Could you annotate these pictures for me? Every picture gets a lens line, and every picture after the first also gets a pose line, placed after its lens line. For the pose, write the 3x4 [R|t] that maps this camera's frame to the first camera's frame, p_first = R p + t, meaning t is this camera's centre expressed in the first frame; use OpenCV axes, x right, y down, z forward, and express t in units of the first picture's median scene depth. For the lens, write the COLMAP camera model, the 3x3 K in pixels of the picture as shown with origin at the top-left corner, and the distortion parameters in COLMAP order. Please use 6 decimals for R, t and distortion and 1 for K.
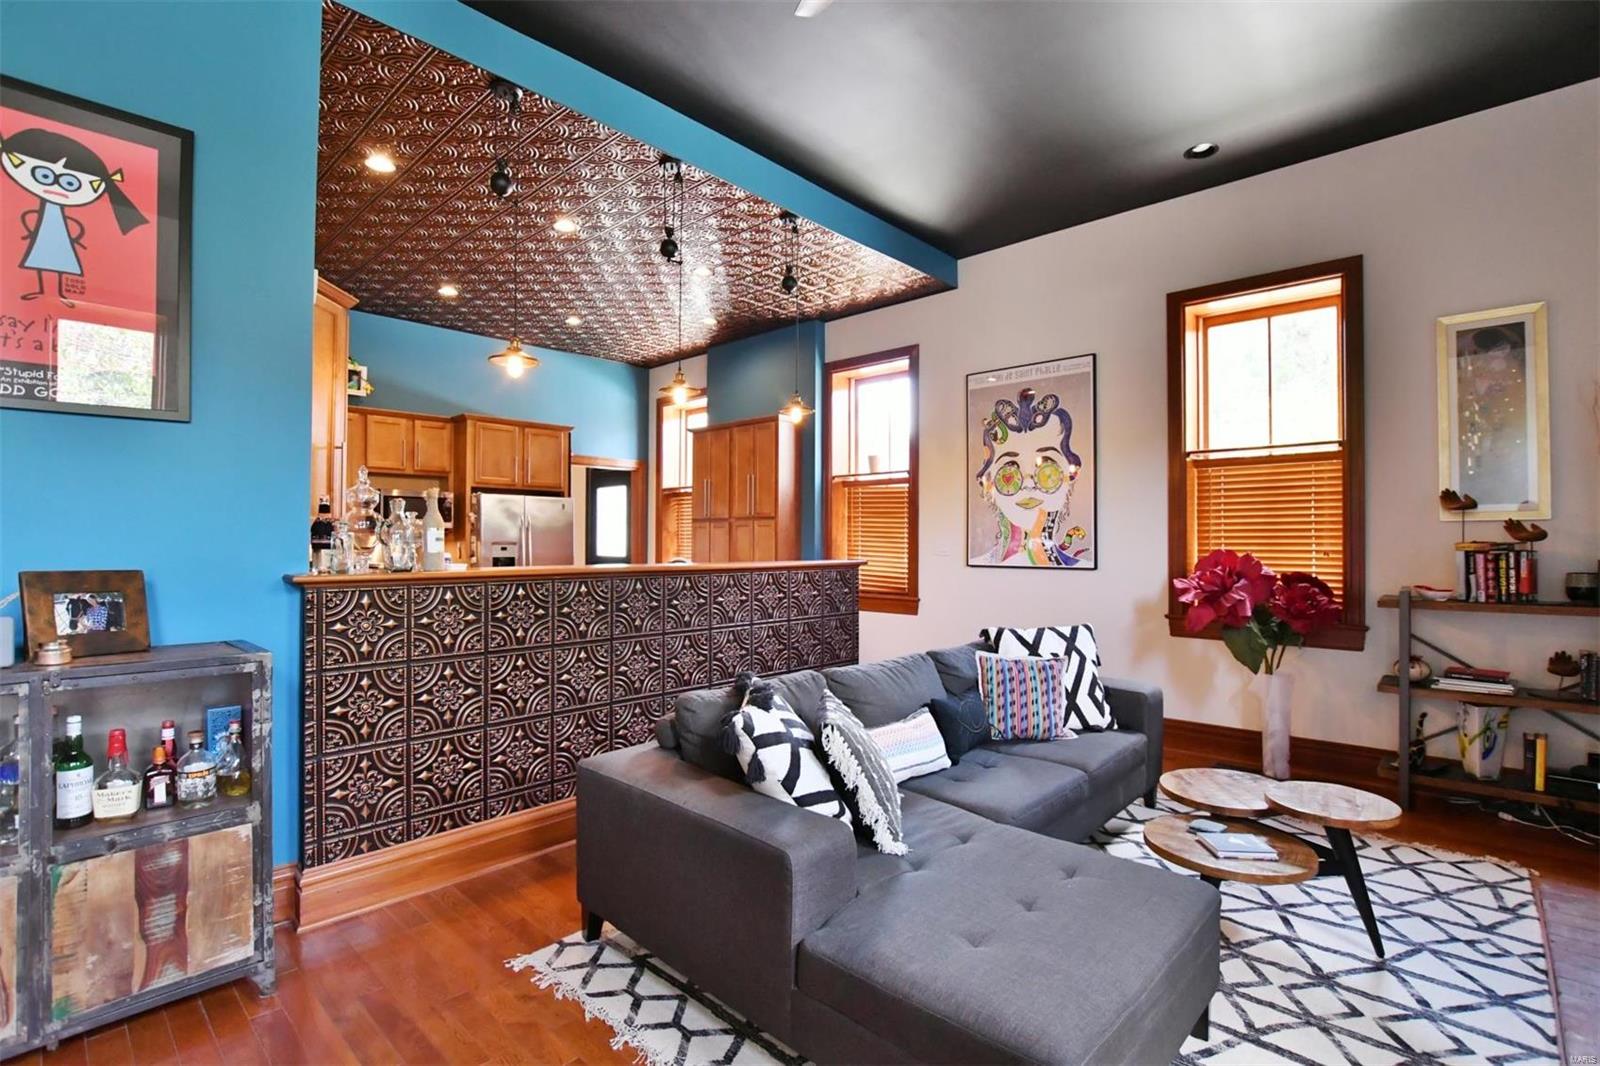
lens RADIAL K [[762.6, 0, 802.9], [0, 762.6, 532.8], [0, 0, 1]] dist [-0.030725, 0.009326]
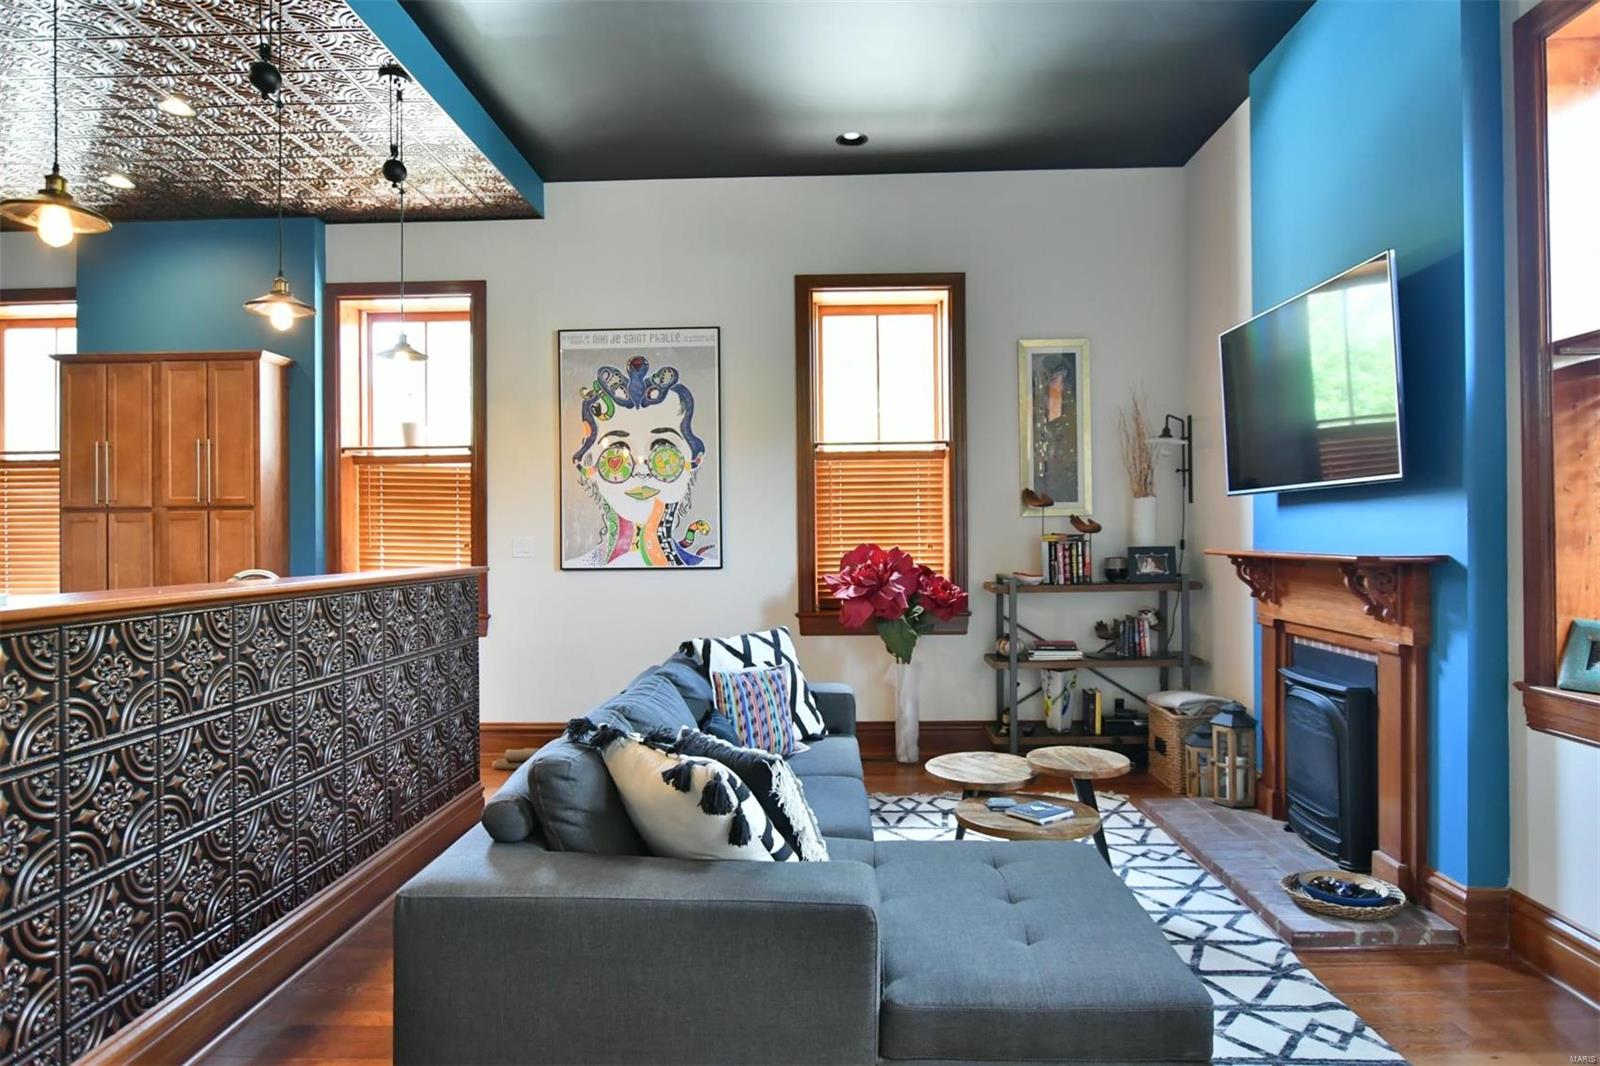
lens RADIAL K [[954.8, 0, 802.3], [0, 954.8, 529.8], [0, 0, 1]] dist [-0.016217, 0.013191]
pose [[0.751012, -0.006196, 0.660259, -0.315496], [0.004039, 0.999980, 0.004789, -0.002412], [-0.660276, -0.000930, 0.751022, 0.098896]]
